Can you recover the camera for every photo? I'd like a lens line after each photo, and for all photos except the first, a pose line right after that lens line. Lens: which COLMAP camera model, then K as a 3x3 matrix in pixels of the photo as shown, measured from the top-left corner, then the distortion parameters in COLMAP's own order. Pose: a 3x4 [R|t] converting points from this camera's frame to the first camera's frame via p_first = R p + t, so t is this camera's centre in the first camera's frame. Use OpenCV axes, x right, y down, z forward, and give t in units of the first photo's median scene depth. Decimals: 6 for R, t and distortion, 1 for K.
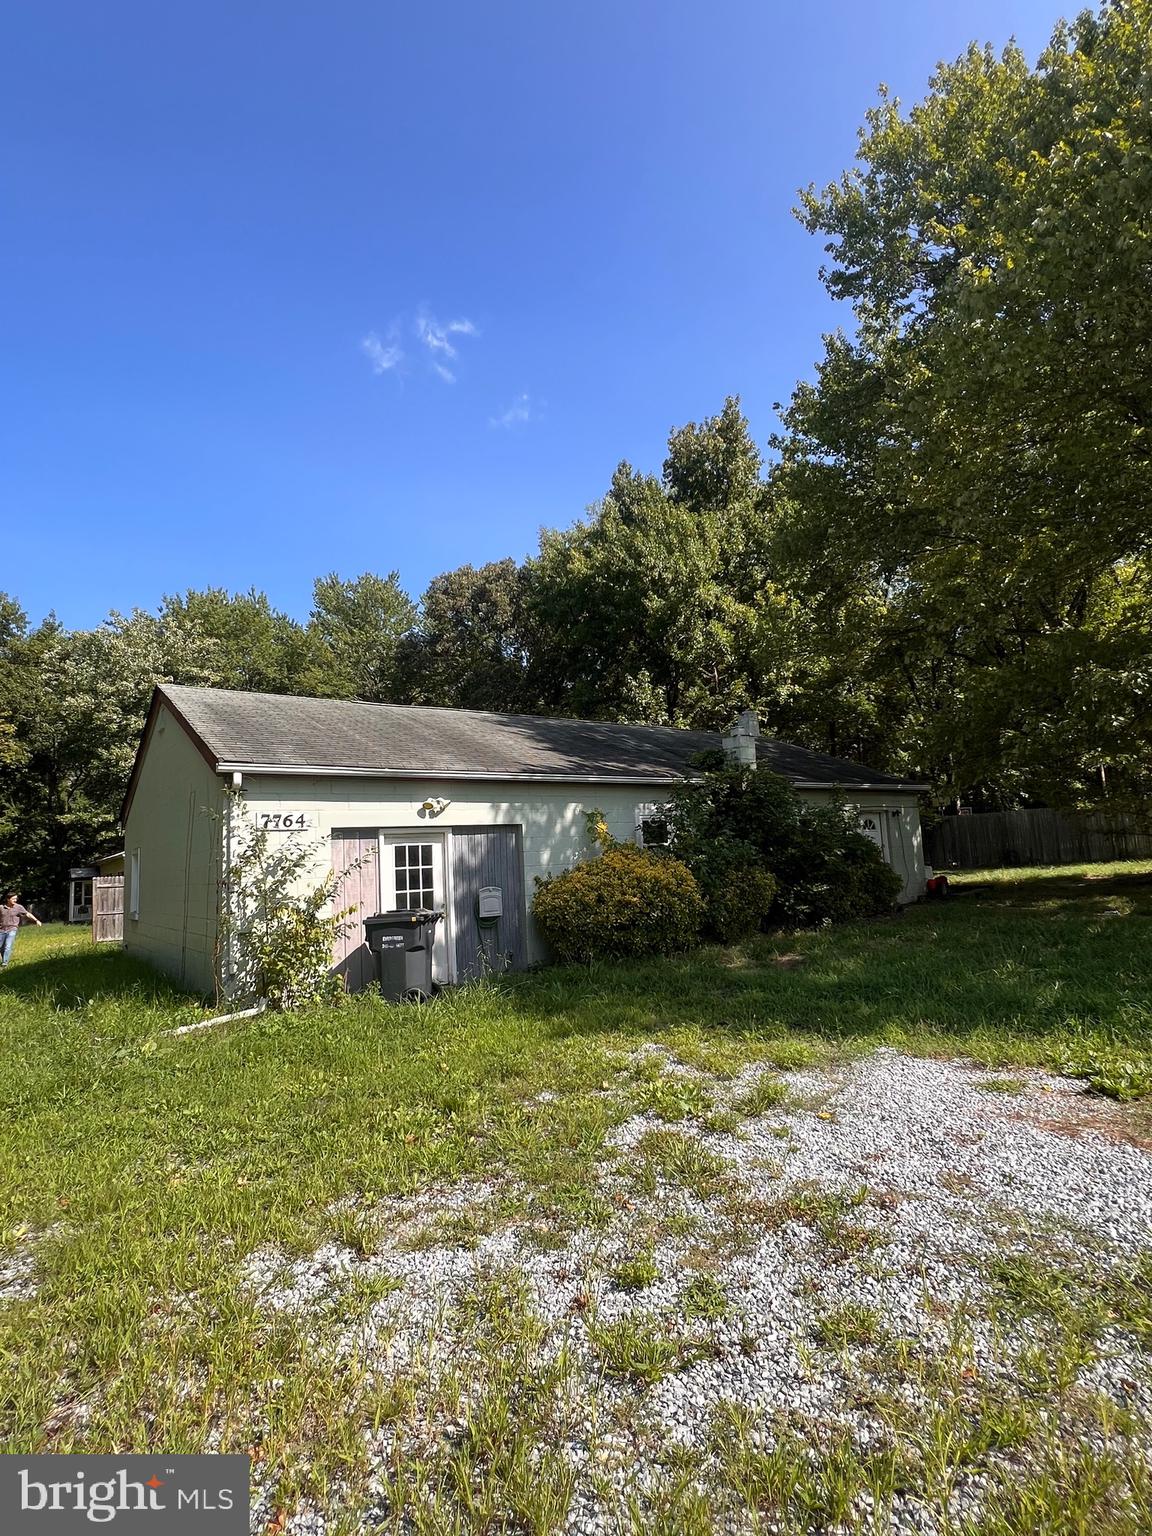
lens RADIAL K [[764.4, 0, 582.9], [0, 764.4, 772.3], [0, 0, 1]] dist [-0.002769, 0.003520]
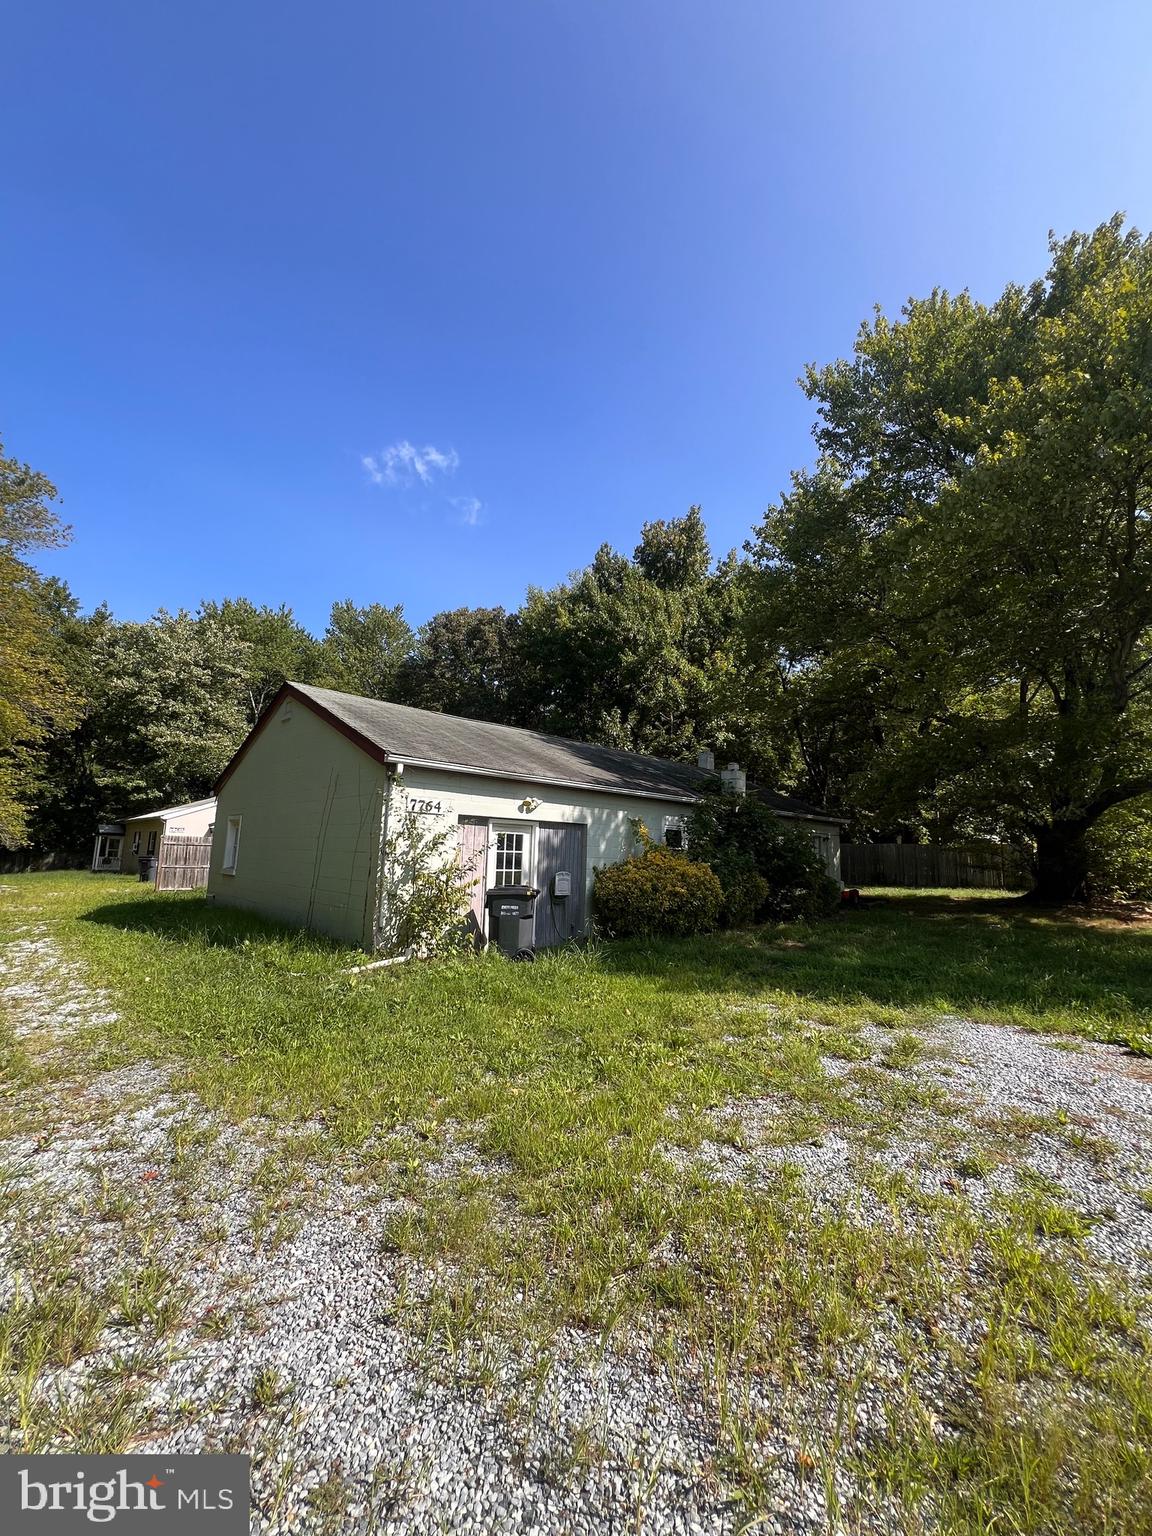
lens RADIAL K [[612.3, 0, 582.1], [0, 612.3, 776.4], [0, 0, 1]] dist [-0.002285, -0.000167]
pose [[0.989179, 0.096232, 0.110746, -0.134134], [-0.094560, 0.995313, -0.020260, 0.006791], [-0.112177, 0.009569, 0.993642, -0.004669]]
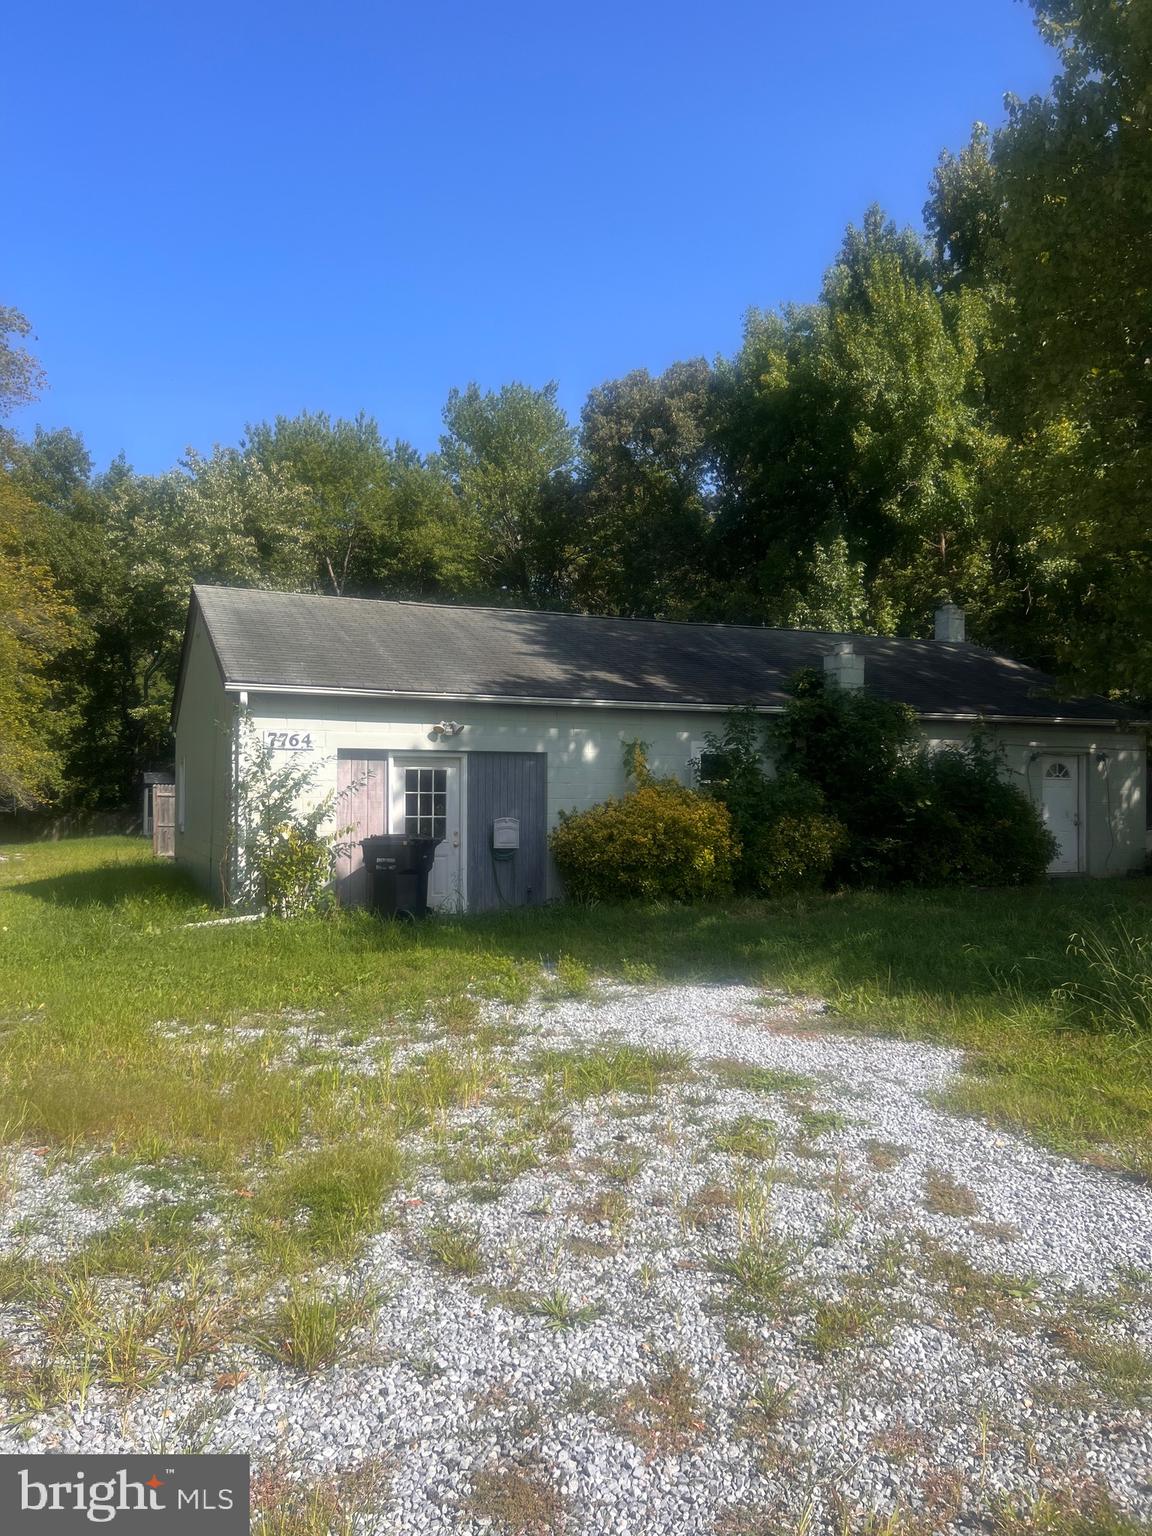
lens RADIAL K [[1151.5, 0, 566.2], [0, 1151.5, 771.6], [0, 0, 1]] dist [0.050313, -0.010993]
pose [[0.967843, 0.050677, -0.246398, 0.181374], [-0.026565, 0.994611, 0.100218, -0.030289], [0.250149, -0.090450, 0.963973, -0.206931]]
